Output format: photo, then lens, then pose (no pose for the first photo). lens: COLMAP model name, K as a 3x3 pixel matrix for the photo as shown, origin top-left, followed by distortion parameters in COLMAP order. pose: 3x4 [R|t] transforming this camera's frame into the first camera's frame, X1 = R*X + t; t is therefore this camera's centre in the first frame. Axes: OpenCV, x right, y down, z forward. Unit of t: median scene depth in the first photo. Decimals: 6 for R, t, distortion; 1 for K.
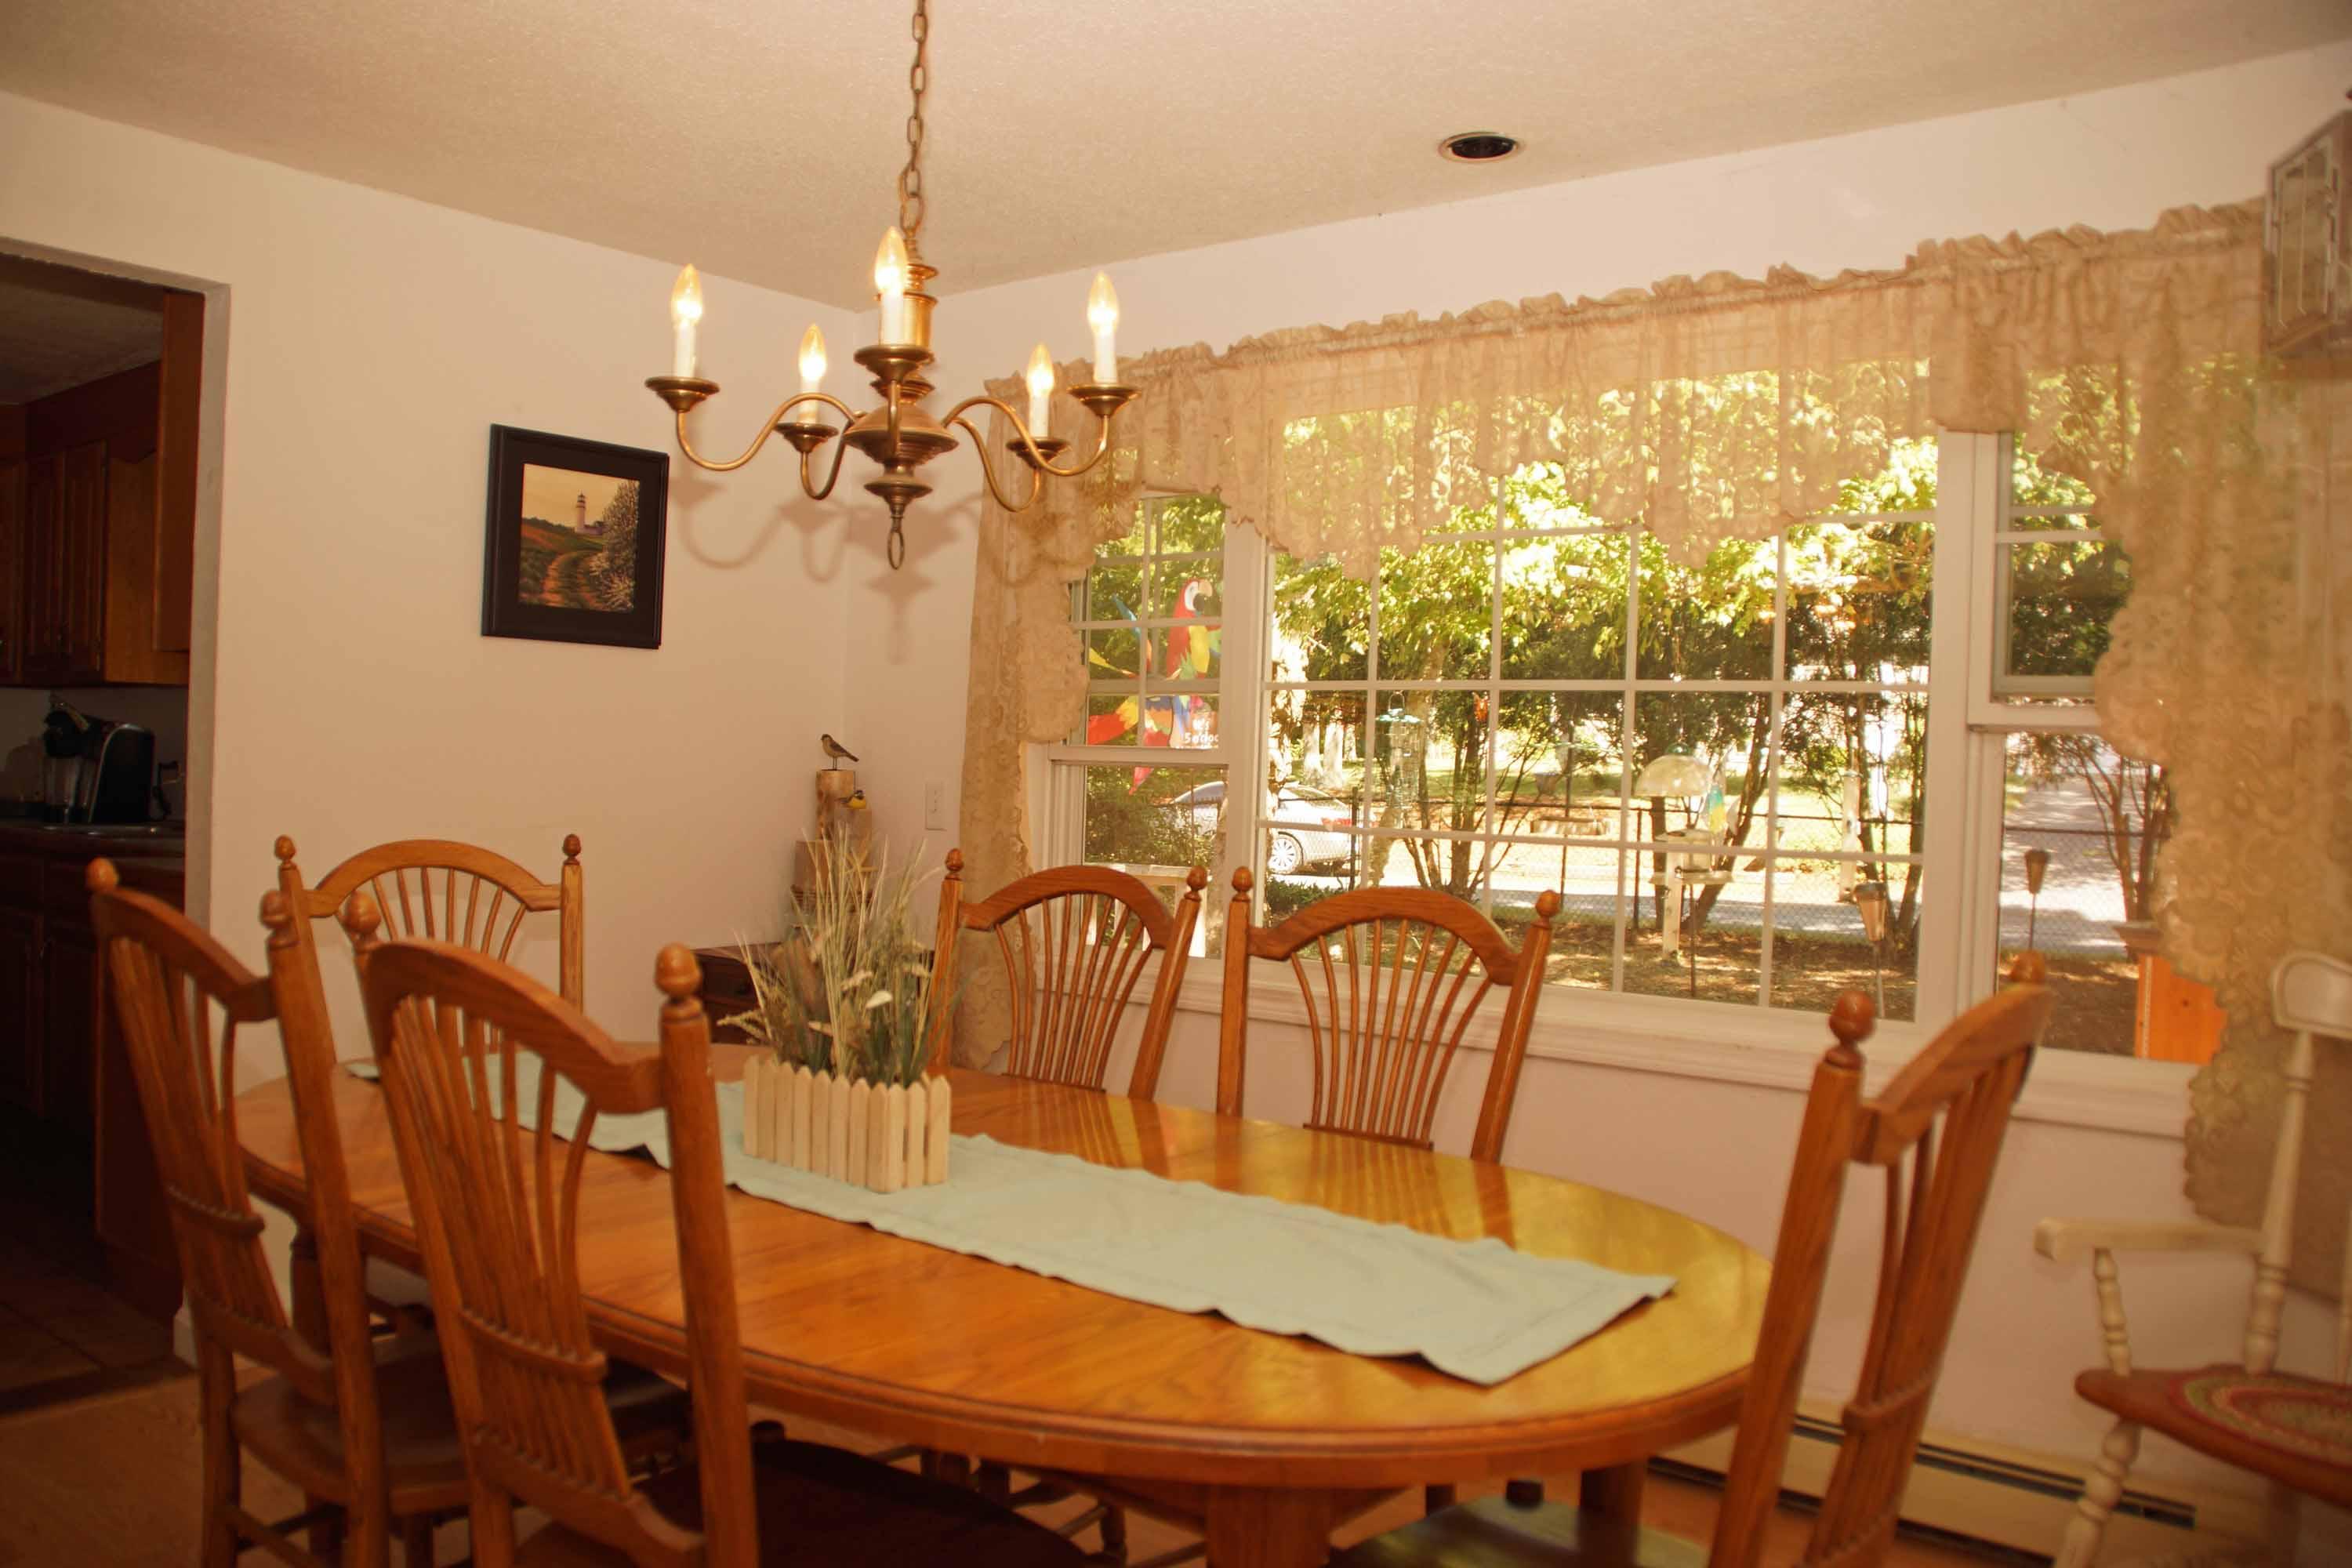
lens RADIAL K [[1881.7, 0, 1176.0], [0, 1881.7, 784.0], [0, 0, 1]] dist [-0.162608, 0.145489]
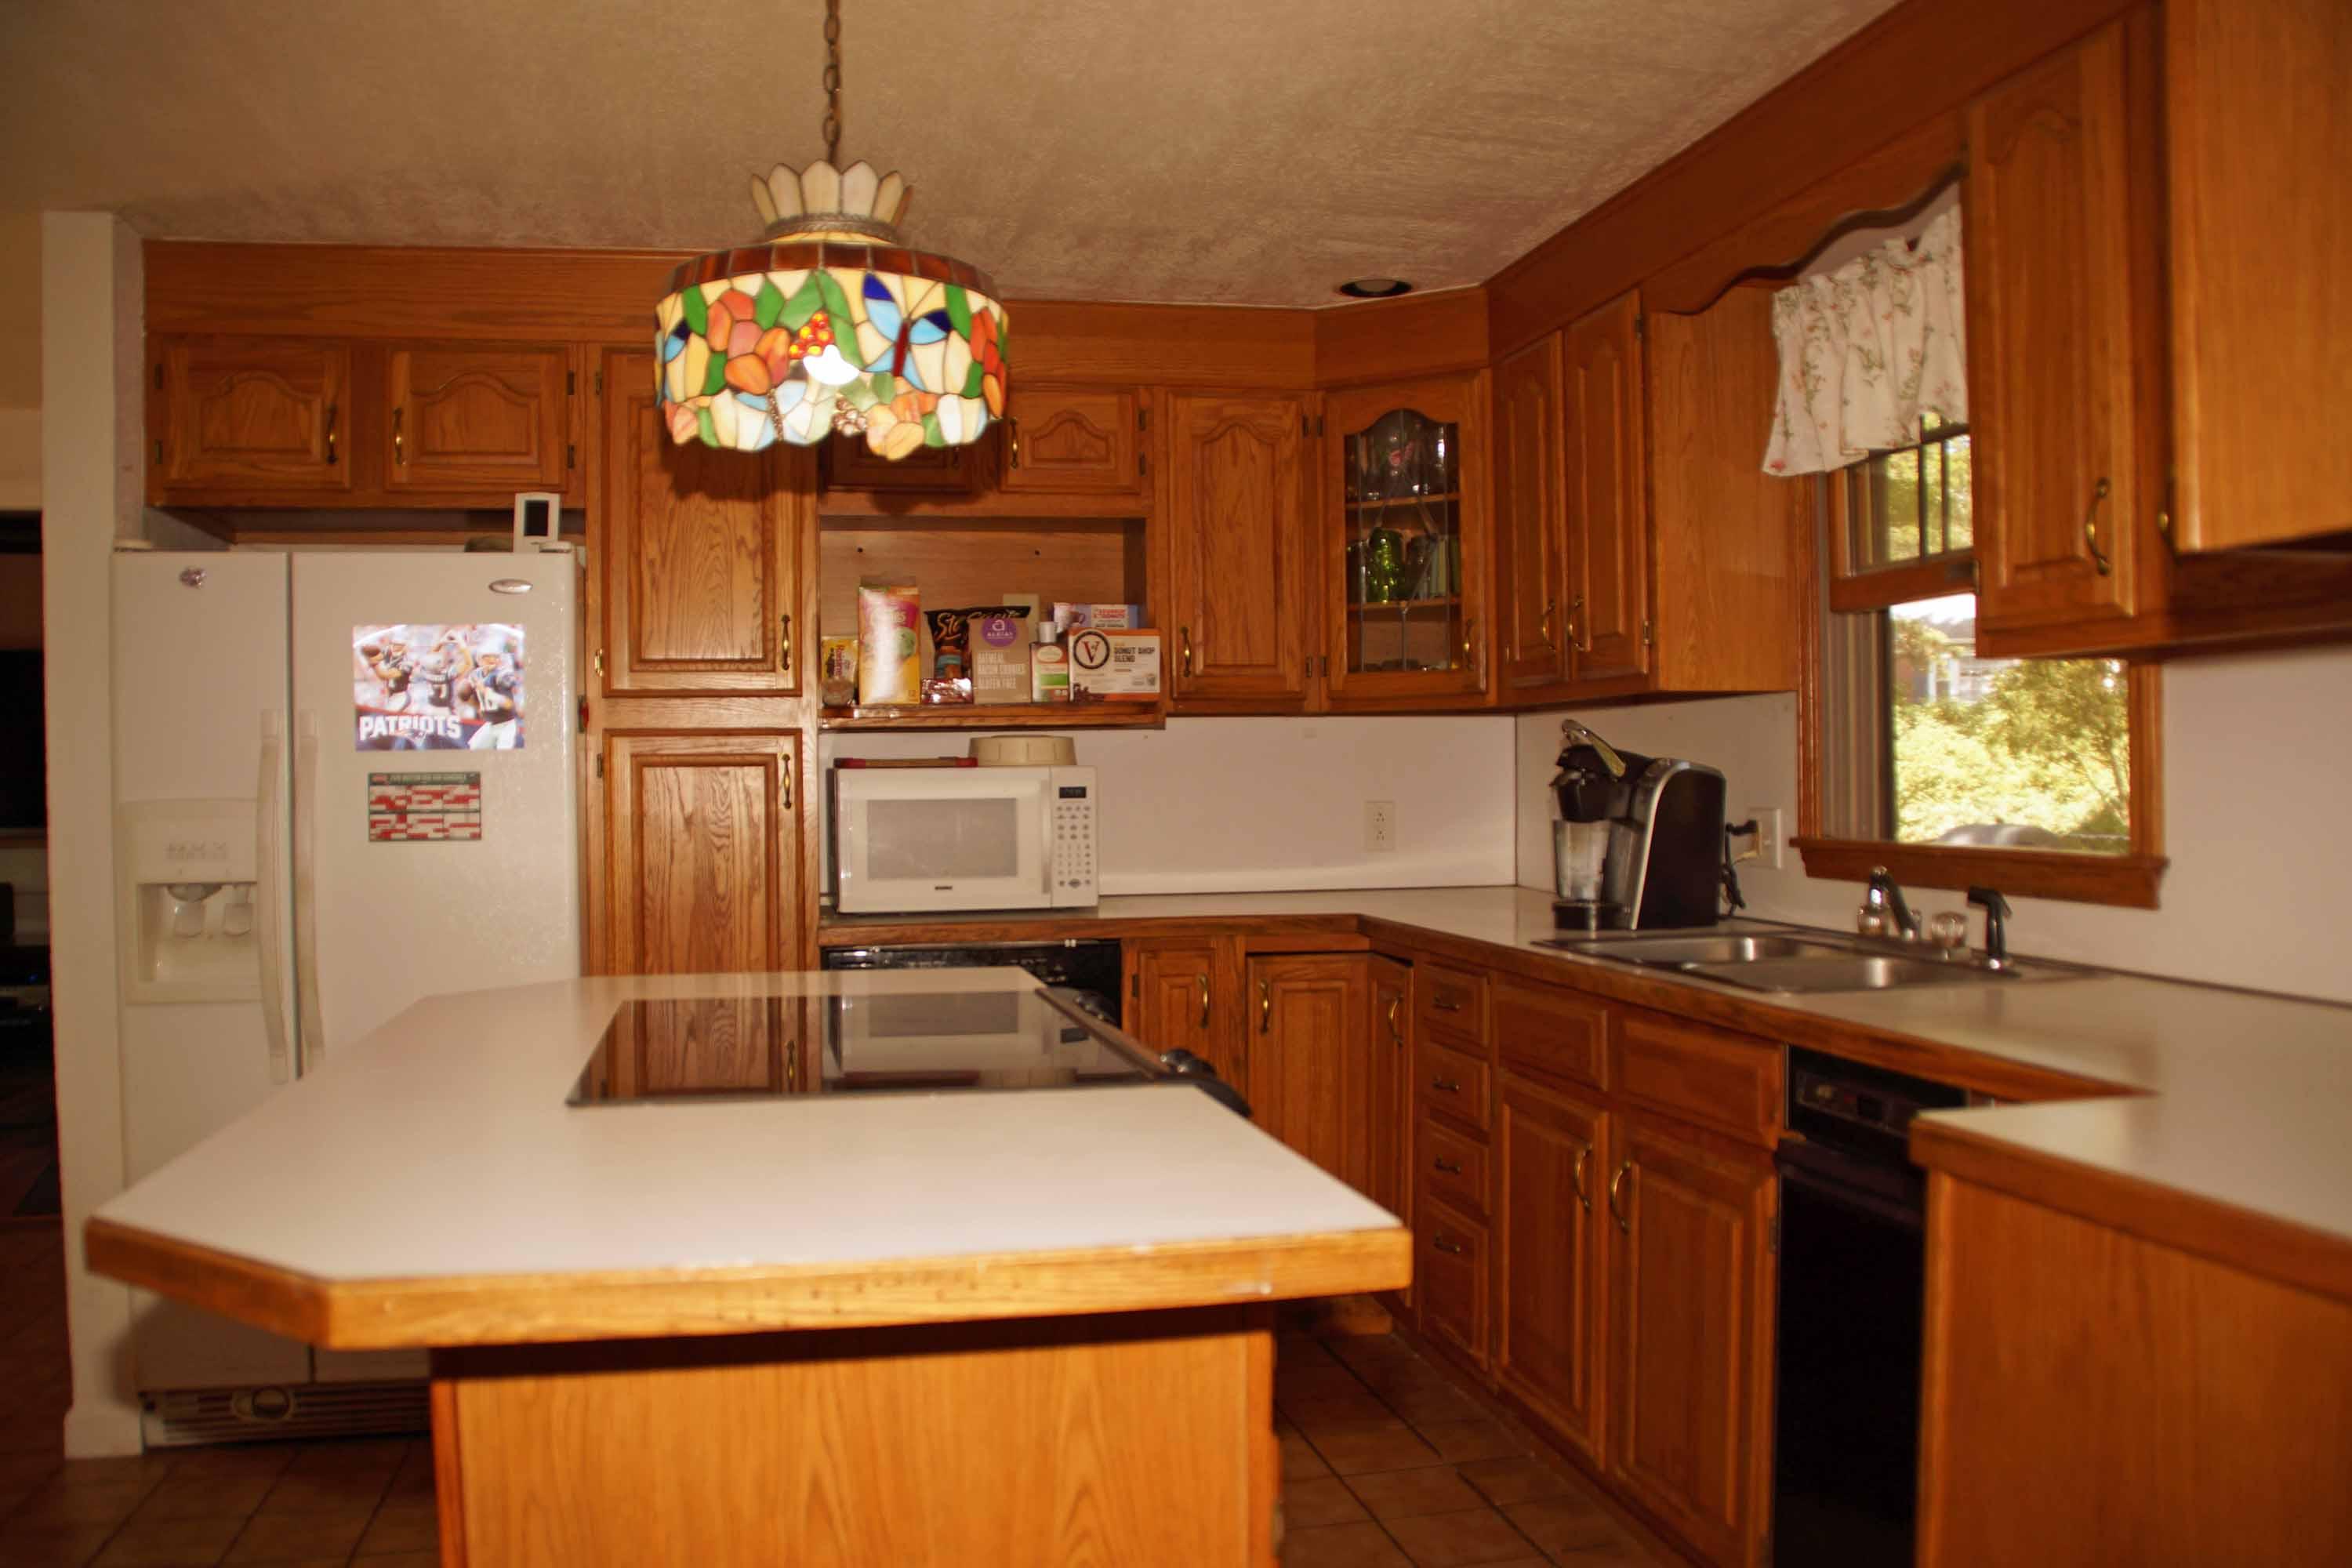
lens RADIAL K [[1881.7, 0, 1176.0], [0, 1881.7, 784.0], [0, 0, 1]] dist [-0.162608, 0.145489]
pose [[0.792977, -0.032339, -0.608393, -0.343907], [0.028078, 0.999469, -0.016530, -0.020988], [0.608605, -0.003975, 0.793464, 0.417569]]
